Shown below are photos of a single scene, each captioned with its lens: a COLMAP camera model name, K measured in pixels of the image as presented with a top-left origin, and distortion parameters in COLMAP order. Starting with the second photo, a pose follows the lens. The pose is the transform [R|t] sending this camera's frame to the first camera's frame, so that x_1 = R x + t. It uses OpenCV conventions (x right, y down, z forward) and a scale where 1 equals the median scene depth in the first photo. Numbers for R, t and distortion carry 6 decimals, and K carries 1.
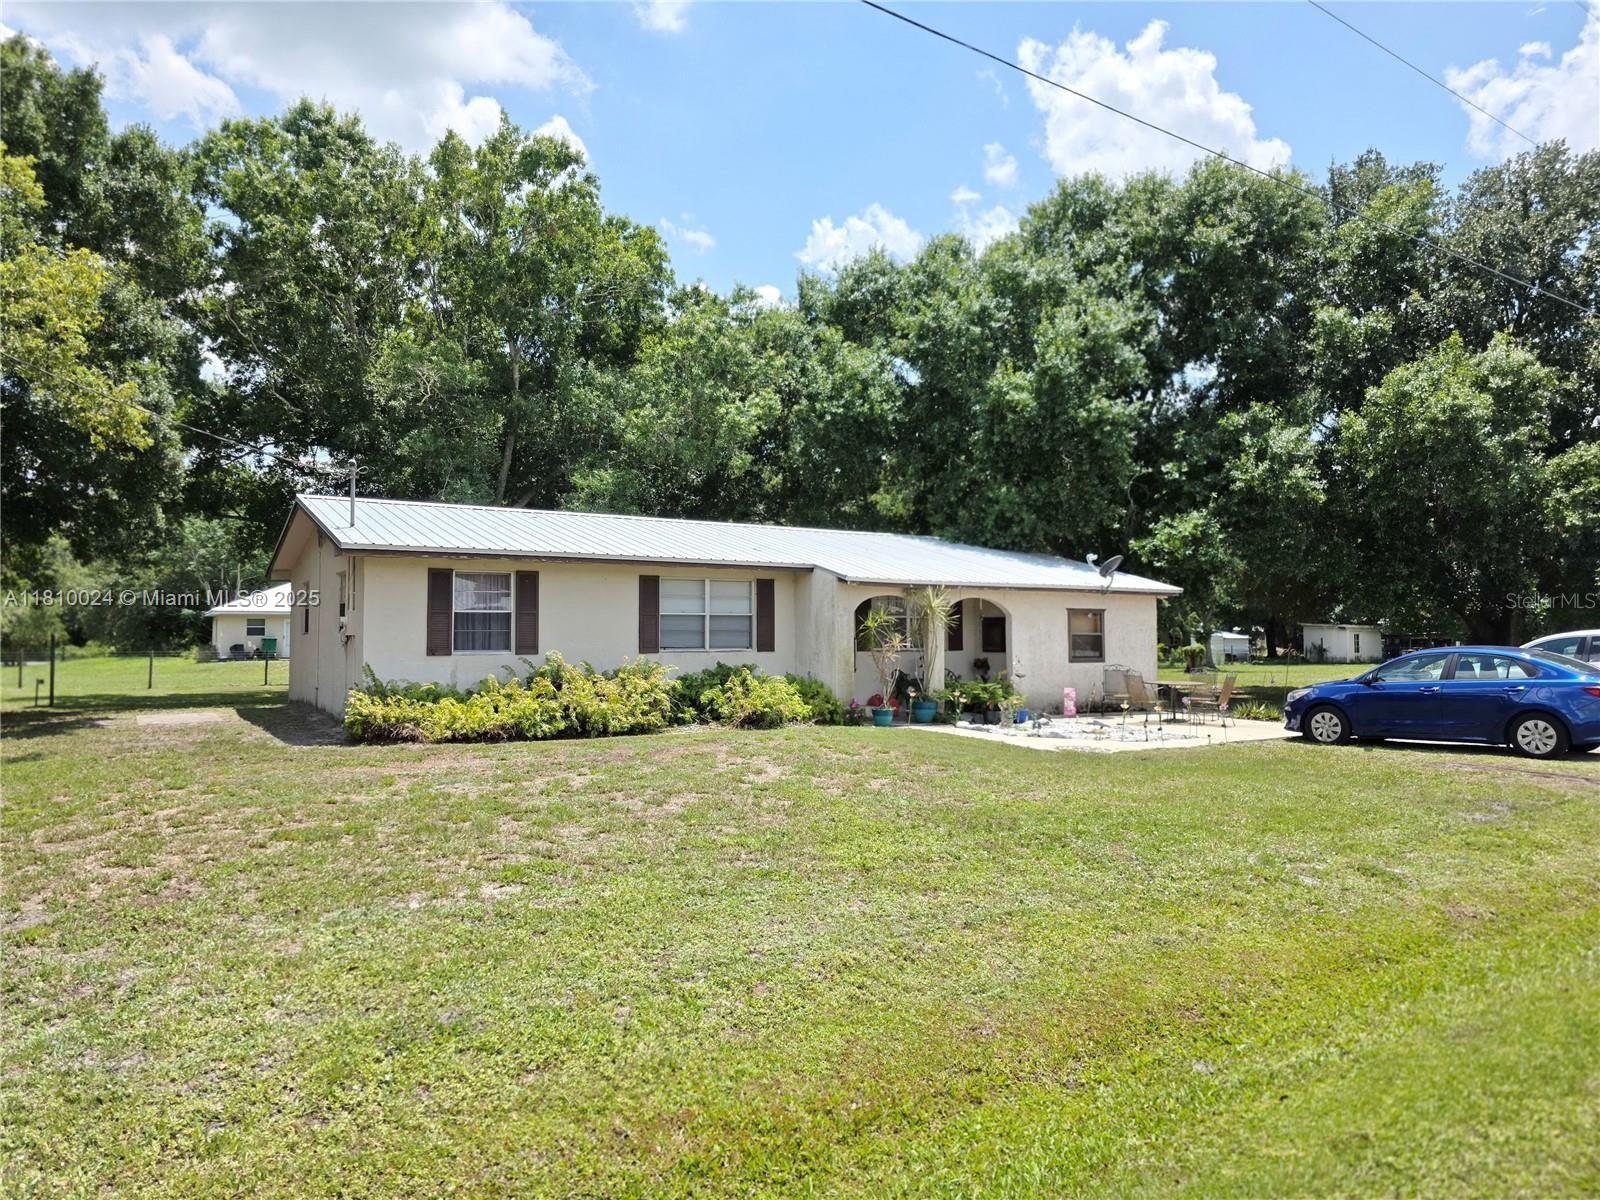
lens RADIAL K [[1084.5, 0, 790.1], [0, 1084.5, 601.7], [0, 0, 1]] dist [0.062520, -0.056930]
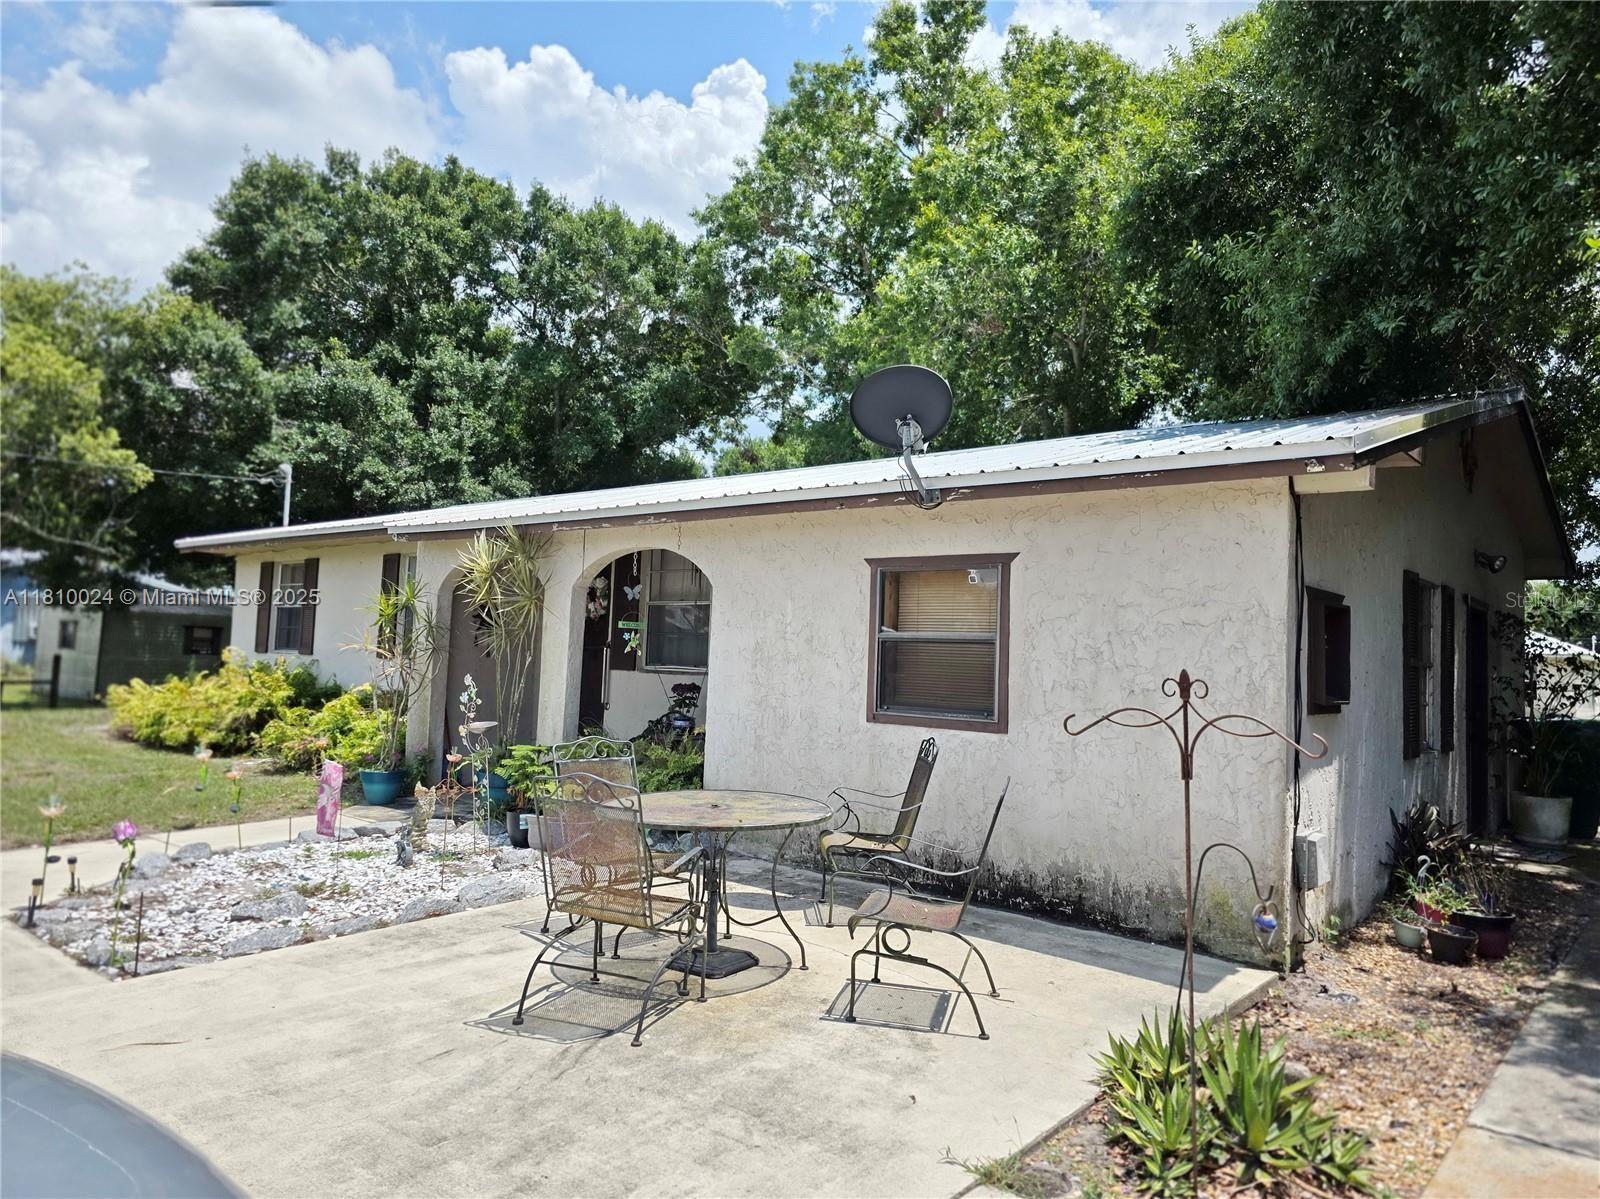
lens RADIAL K [[1084.5, 0, 799.4], [0, 1084.5, 604.0], [0, 0, 1]] dist [0.062520, -0.056930]
pose [[0.294971, -0.032644, -0.954948, 0.640758], [0.002145, 0.999436, -0.033503, 0.035344], [0.955504, 0.007834, 0.294875, 0.996192]]
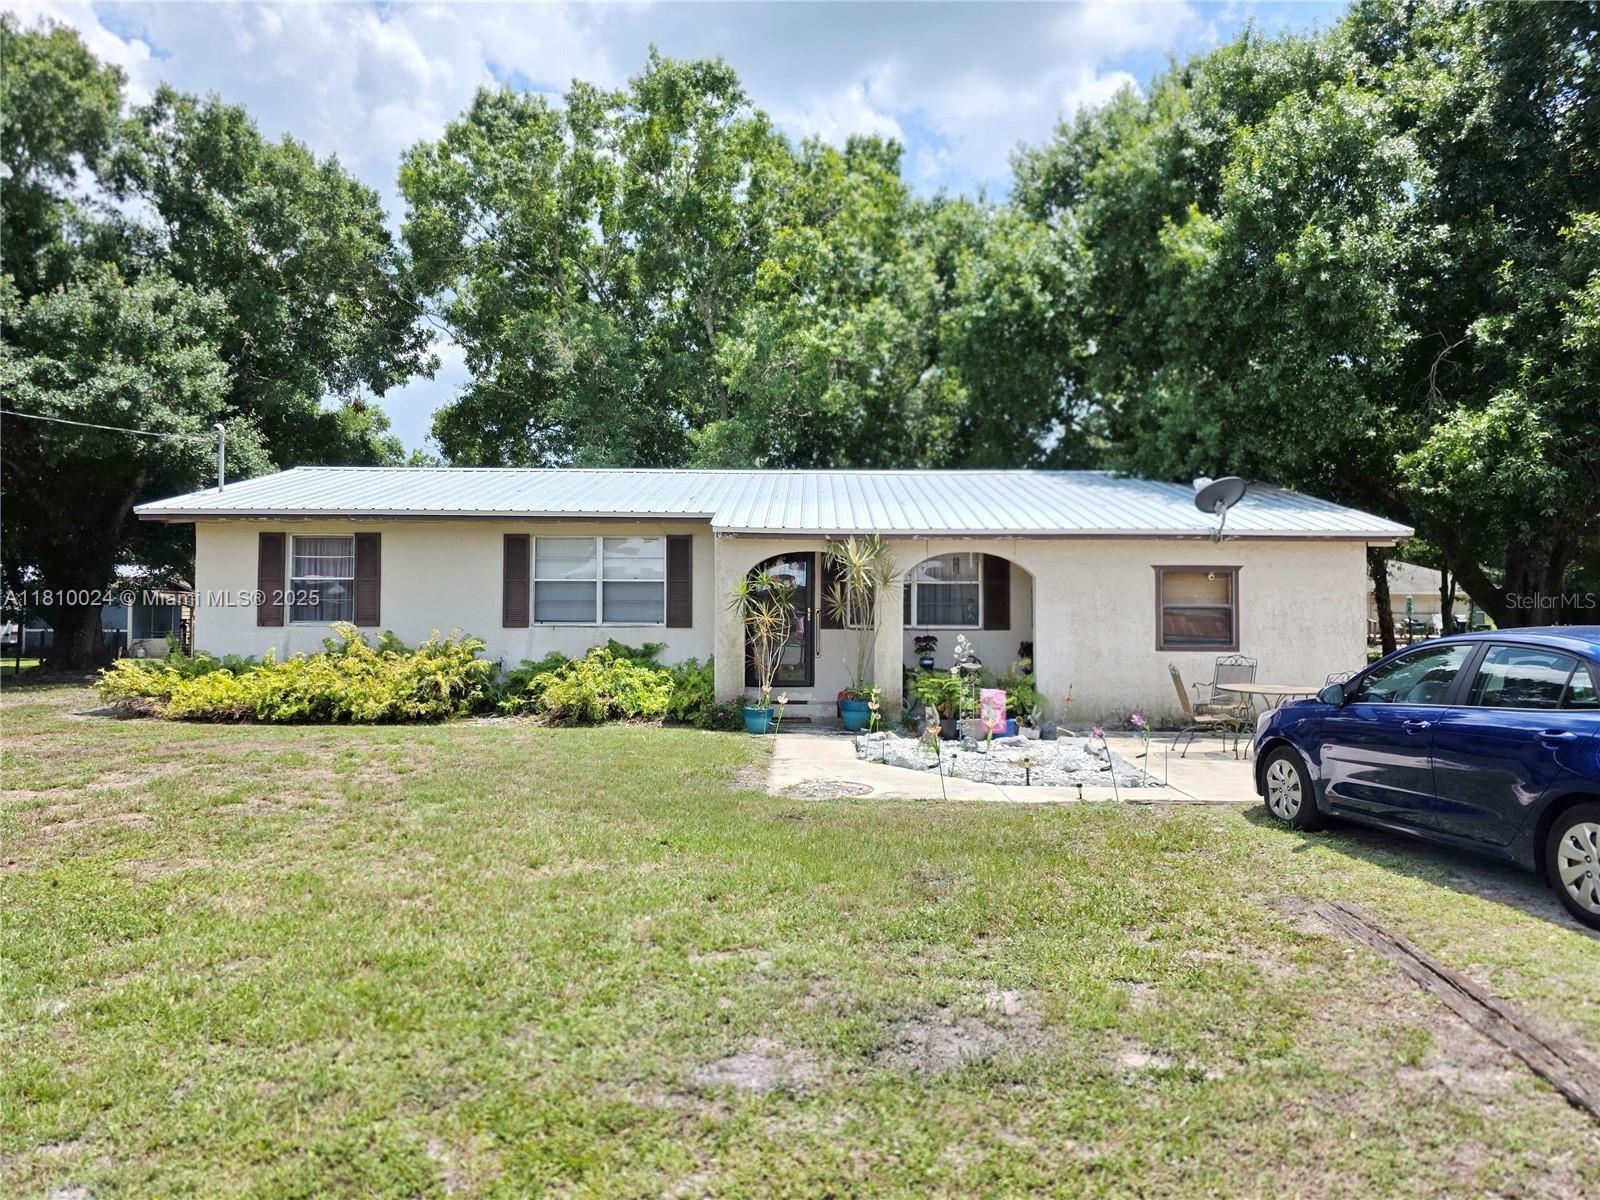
lens RADIAL K [[1084.5, 0, 796.8], [0, 1084.5, 593.3], [0, 0, 1]] dist [0.062520, -0.056930]
pose [[0.838186, -0.005097, -0.545361, 0.484688], [0.013410, 0.999847, 0.011265, 0.013976], [0.545220, -0.016755, 0.838125, 0.391184]]
